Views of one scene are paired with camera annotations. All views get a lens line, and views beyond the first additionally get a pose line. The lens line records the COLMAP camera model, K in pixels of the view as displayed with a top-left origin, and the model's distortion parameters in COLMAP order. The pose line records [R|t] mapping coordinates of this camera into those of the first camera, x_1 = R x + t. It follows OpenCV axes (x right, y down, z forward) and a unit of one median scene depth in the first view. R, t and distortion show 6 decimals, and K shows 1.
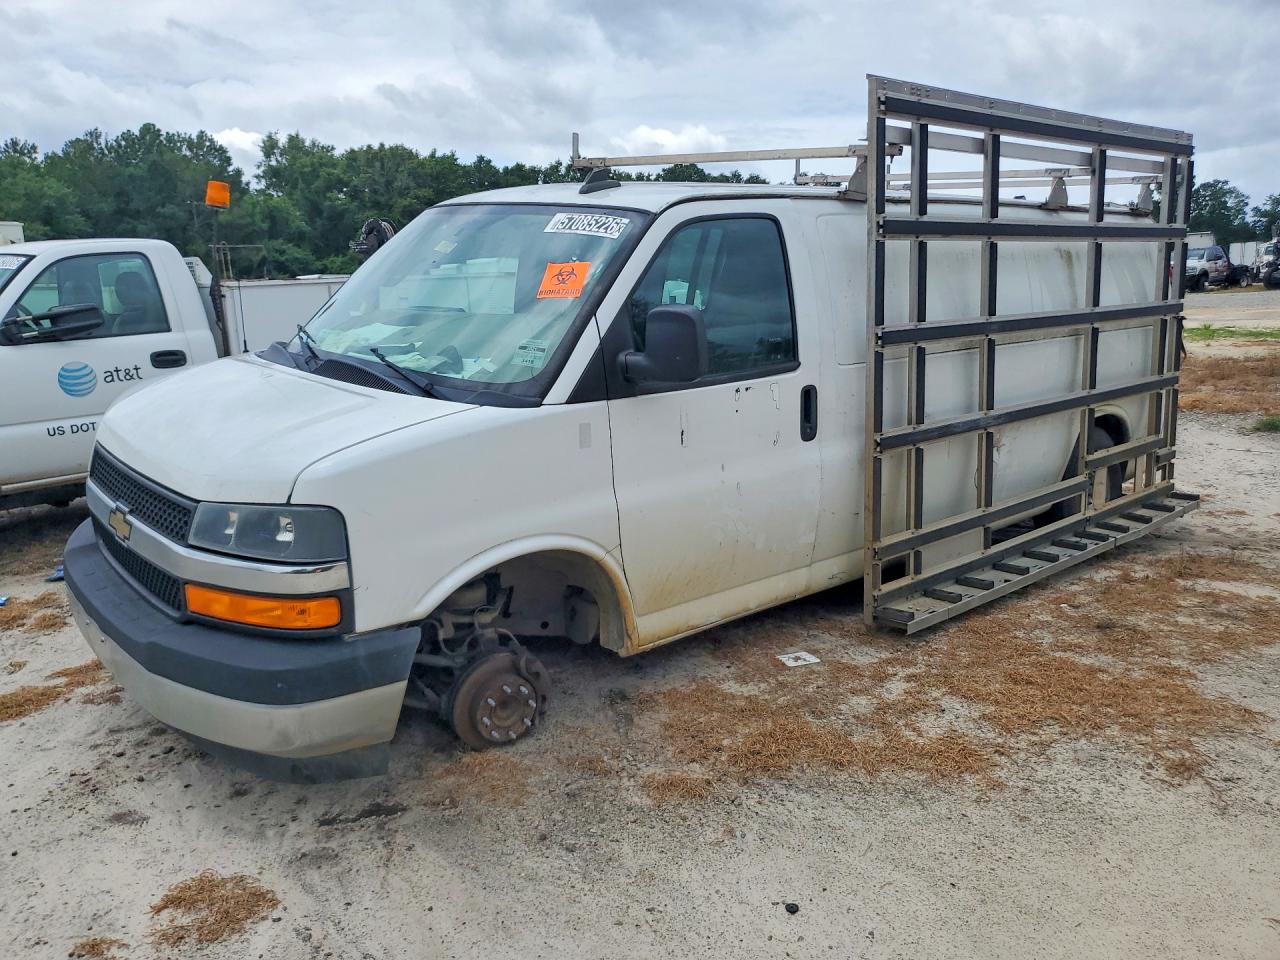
lens RADIAL K [[999.5, 0, 640.0], [0, 999.5, 480.0], [0, 0, 1]] dist [0.014221, -0.010295]
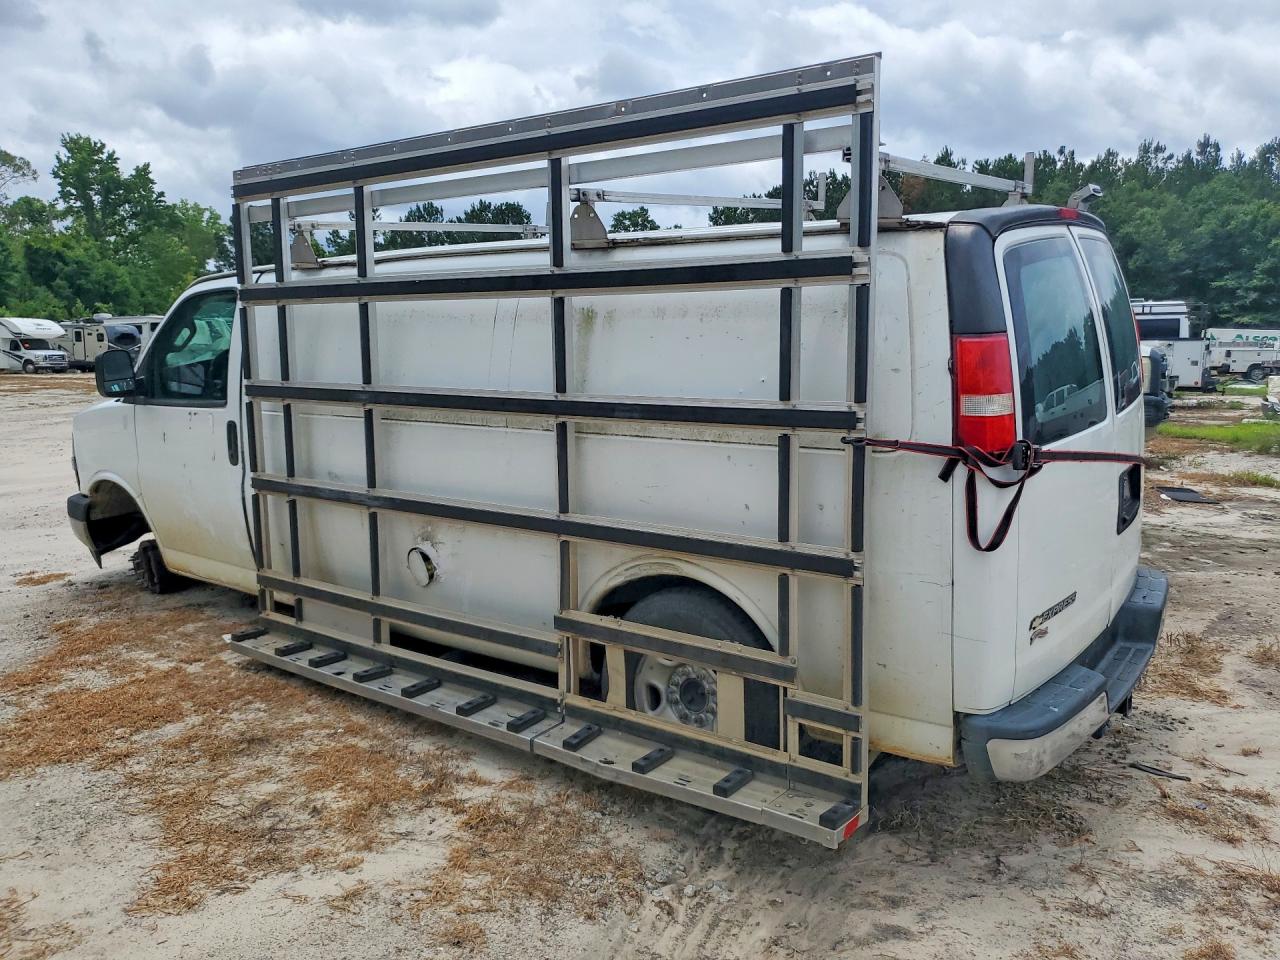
lens RADIAL K [[999.5, 0, 640.0], [0, 999.5, 480.0], [0, 0, 1]] dist [0.014221, -0.010295]
pose [[0.199591, 0.179752, -0.963251, 1.360369], [-0.179323, 0.973129, 0.144438, -0.270689], [0.963331, 0.143905, 0.226461, 1.107486]]
